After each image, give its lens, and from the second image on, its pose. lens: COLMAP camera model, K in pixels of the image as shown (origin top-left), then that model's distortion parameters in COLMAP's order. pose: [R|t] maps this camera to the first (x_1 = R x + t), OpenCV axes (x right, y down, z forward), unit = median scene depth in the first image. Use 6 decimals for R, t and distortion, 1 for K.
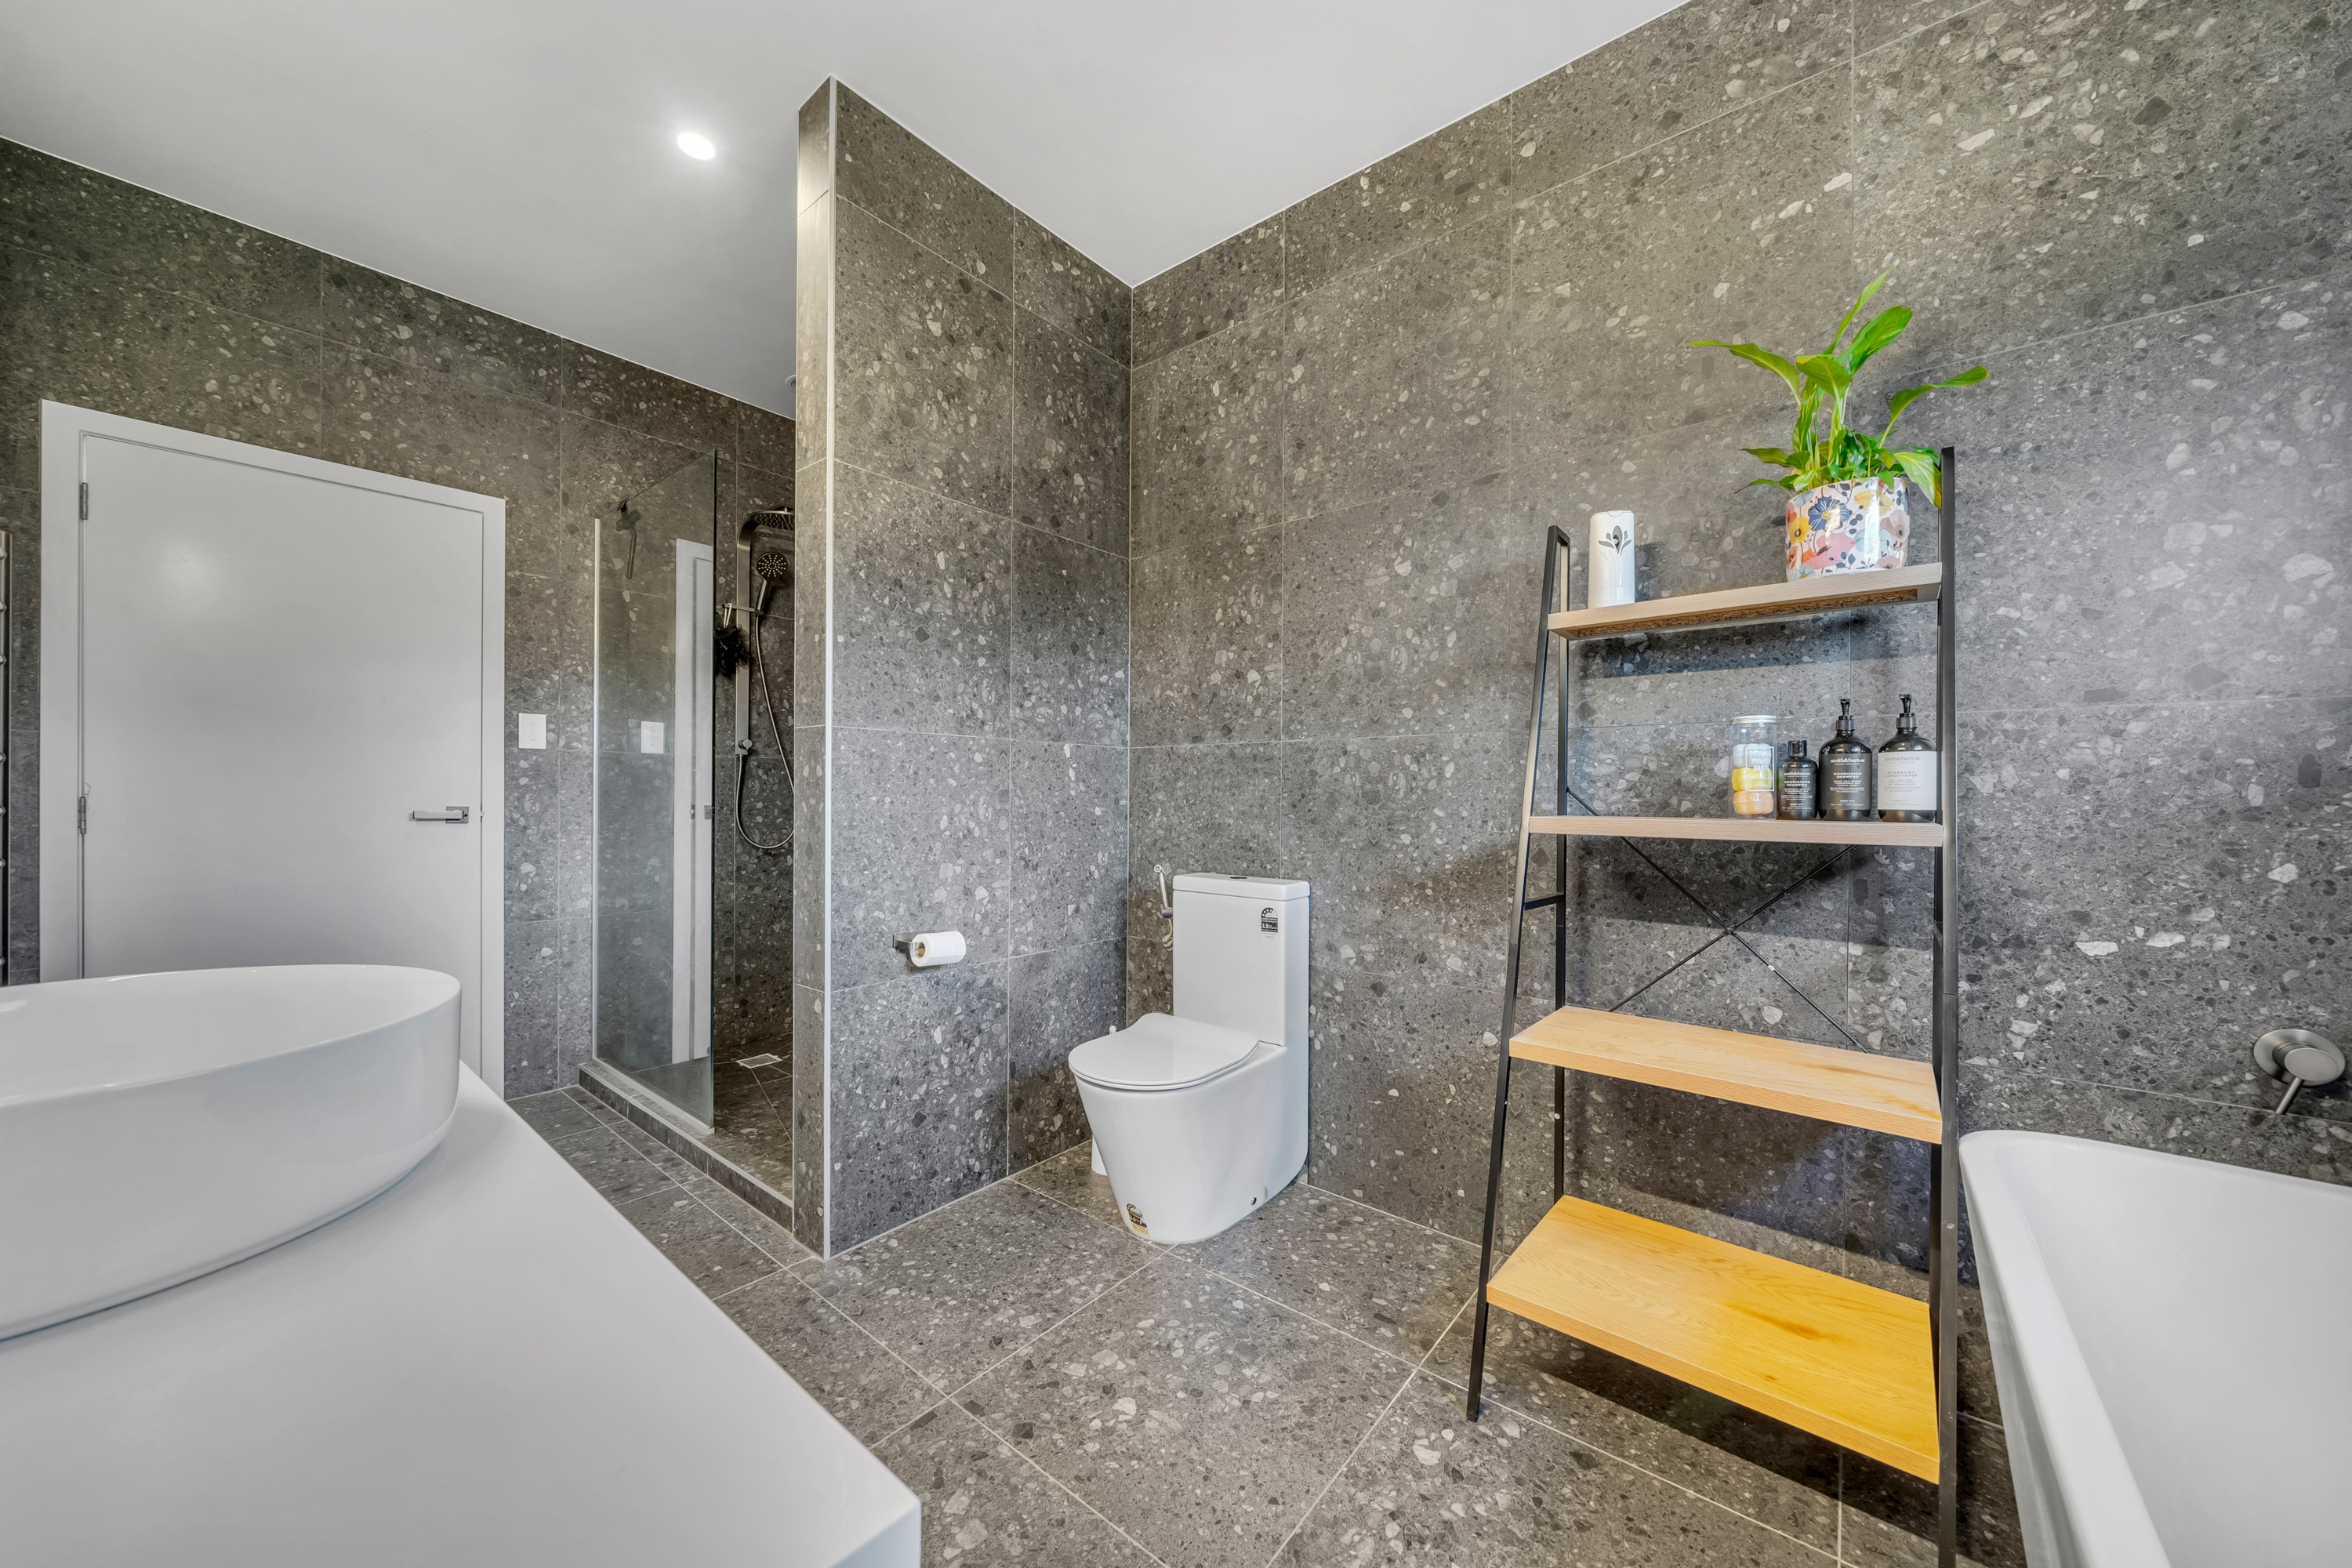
lens RADIAL K [[822.5, 0, 1171.2], [0, 822.5, 789.7], [0, 0, 1]] dist [-0.001806, -0.000400]
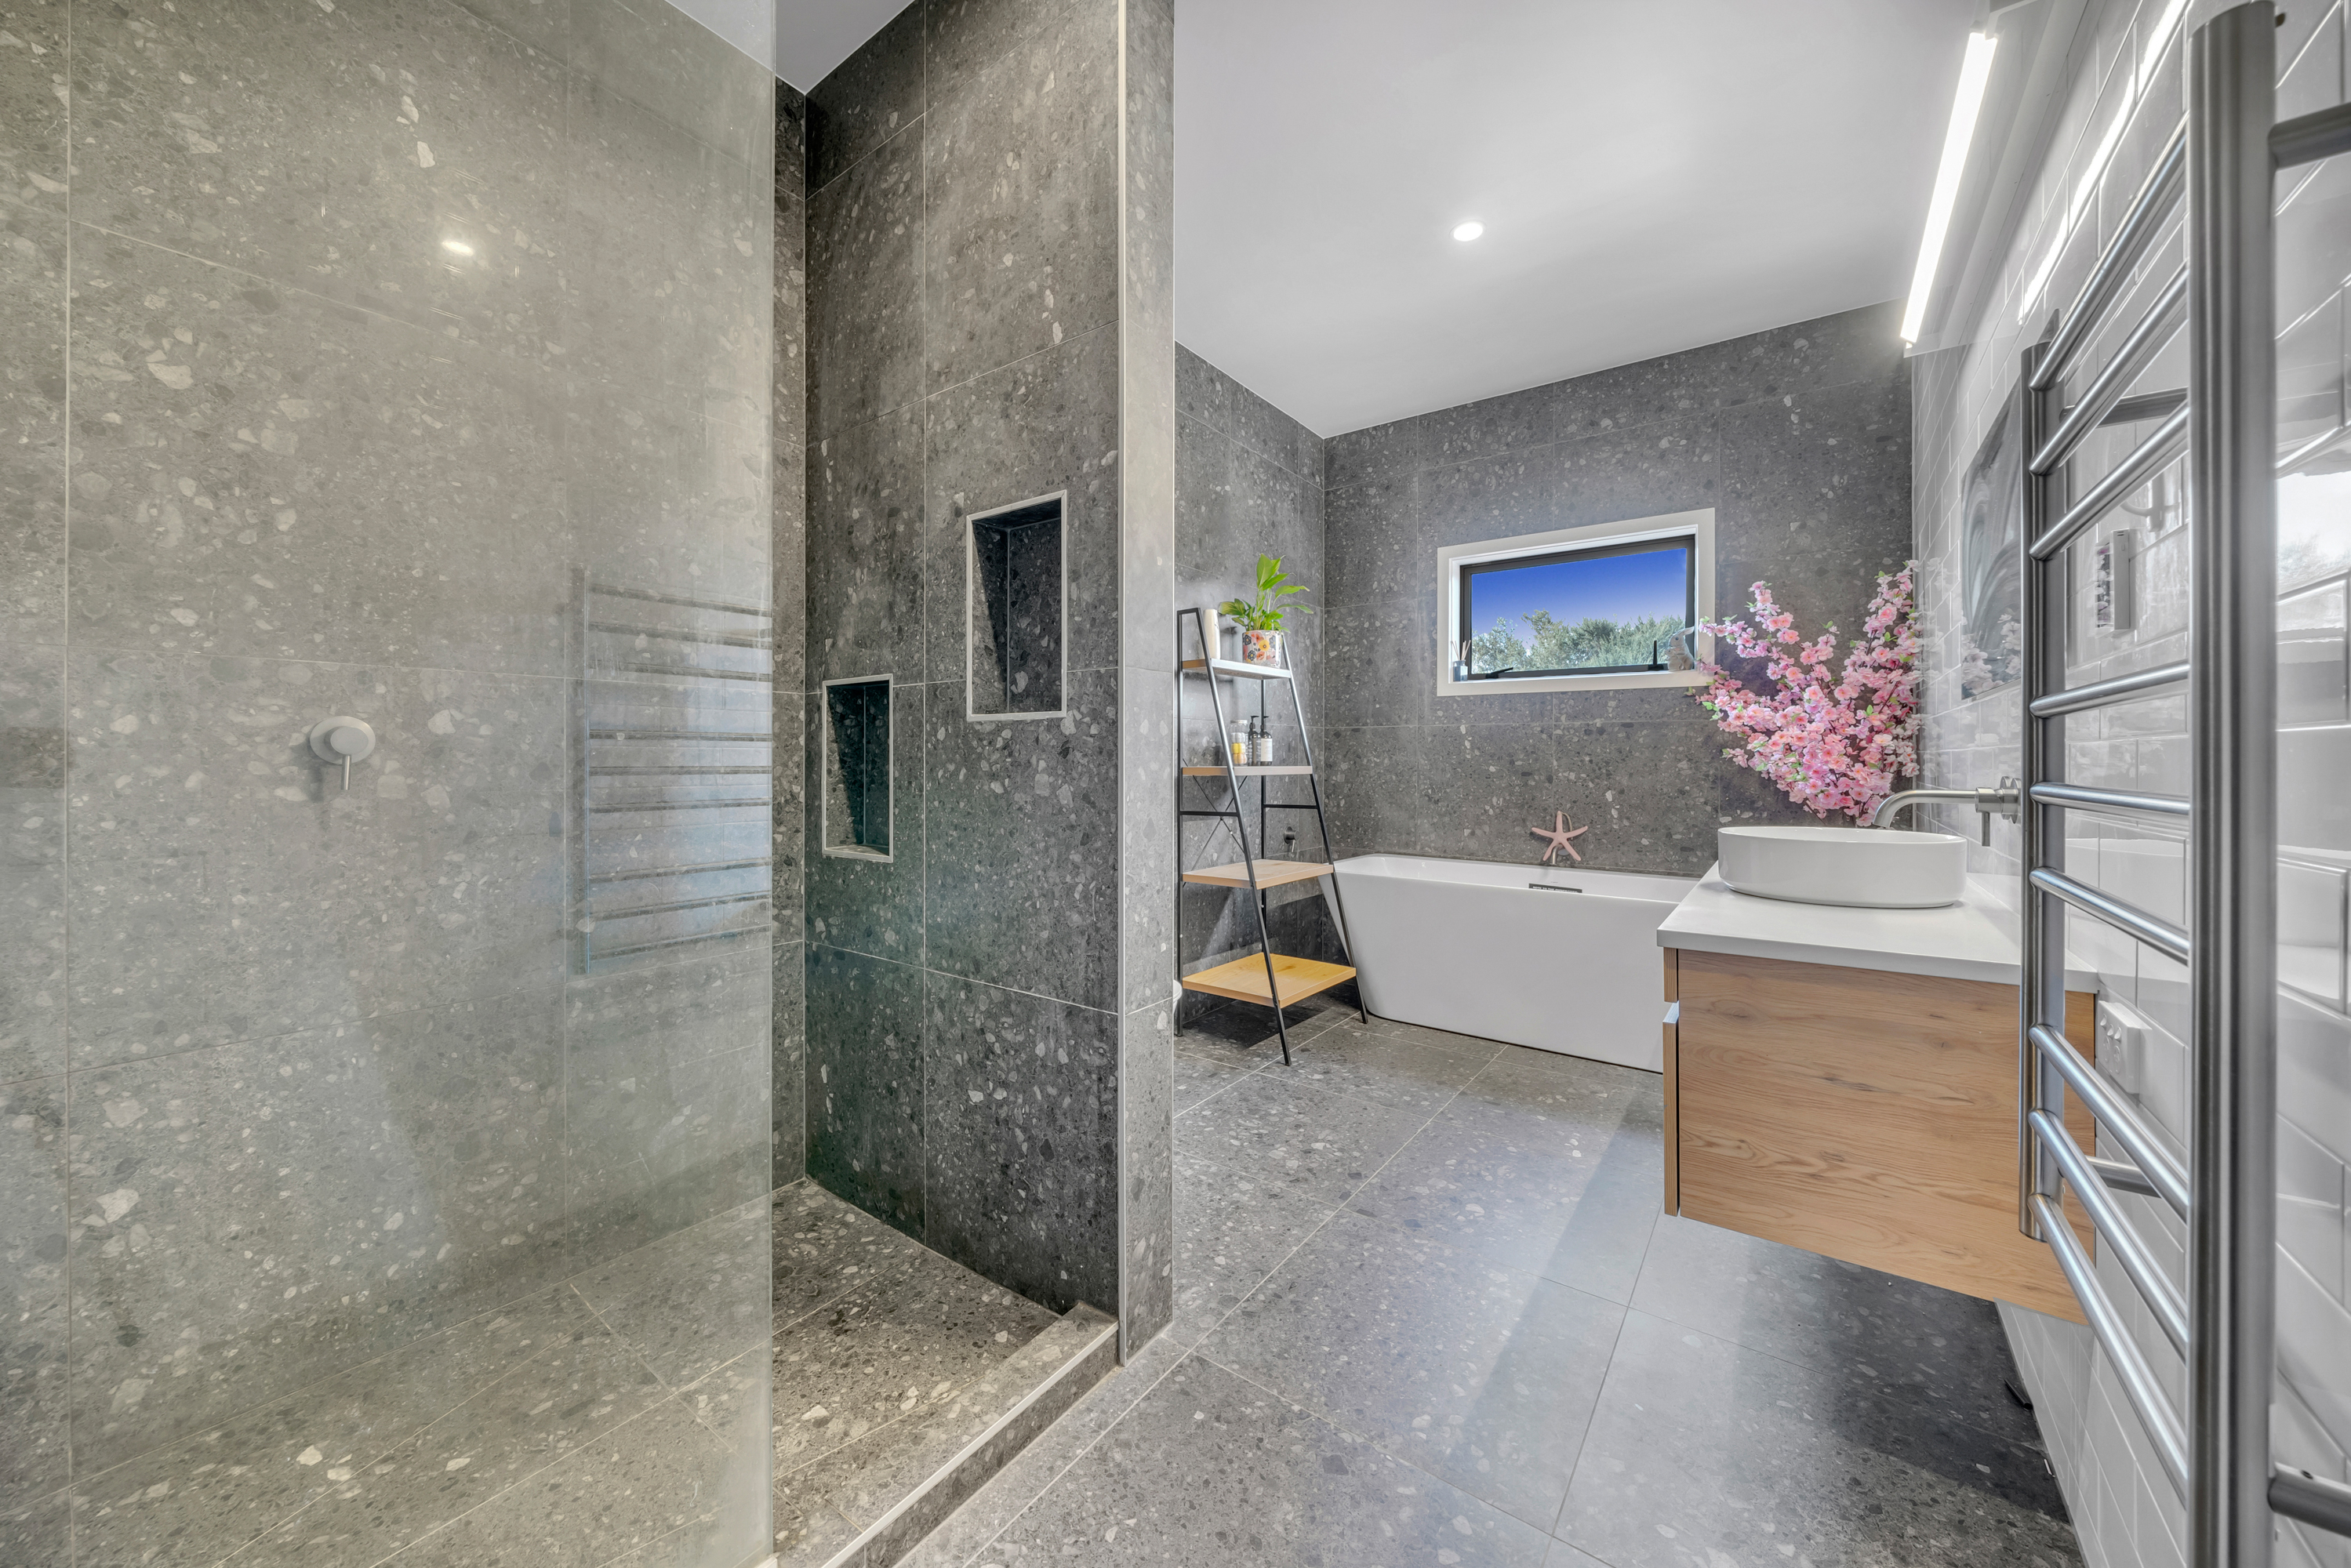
lens RADIAL K [[844.4, 0, 1167.6], [0, 844.4, 749.8], [0, 0, 1]] dist [-0.000360, -0.000106]
pose [[-0.045225, 0.007724, 0.998947, -1.514868], [-0.008877, 0.999928, -0.008133, 0.012225], [-0.998937, -0.009235, -0.045153, 1.253247]]
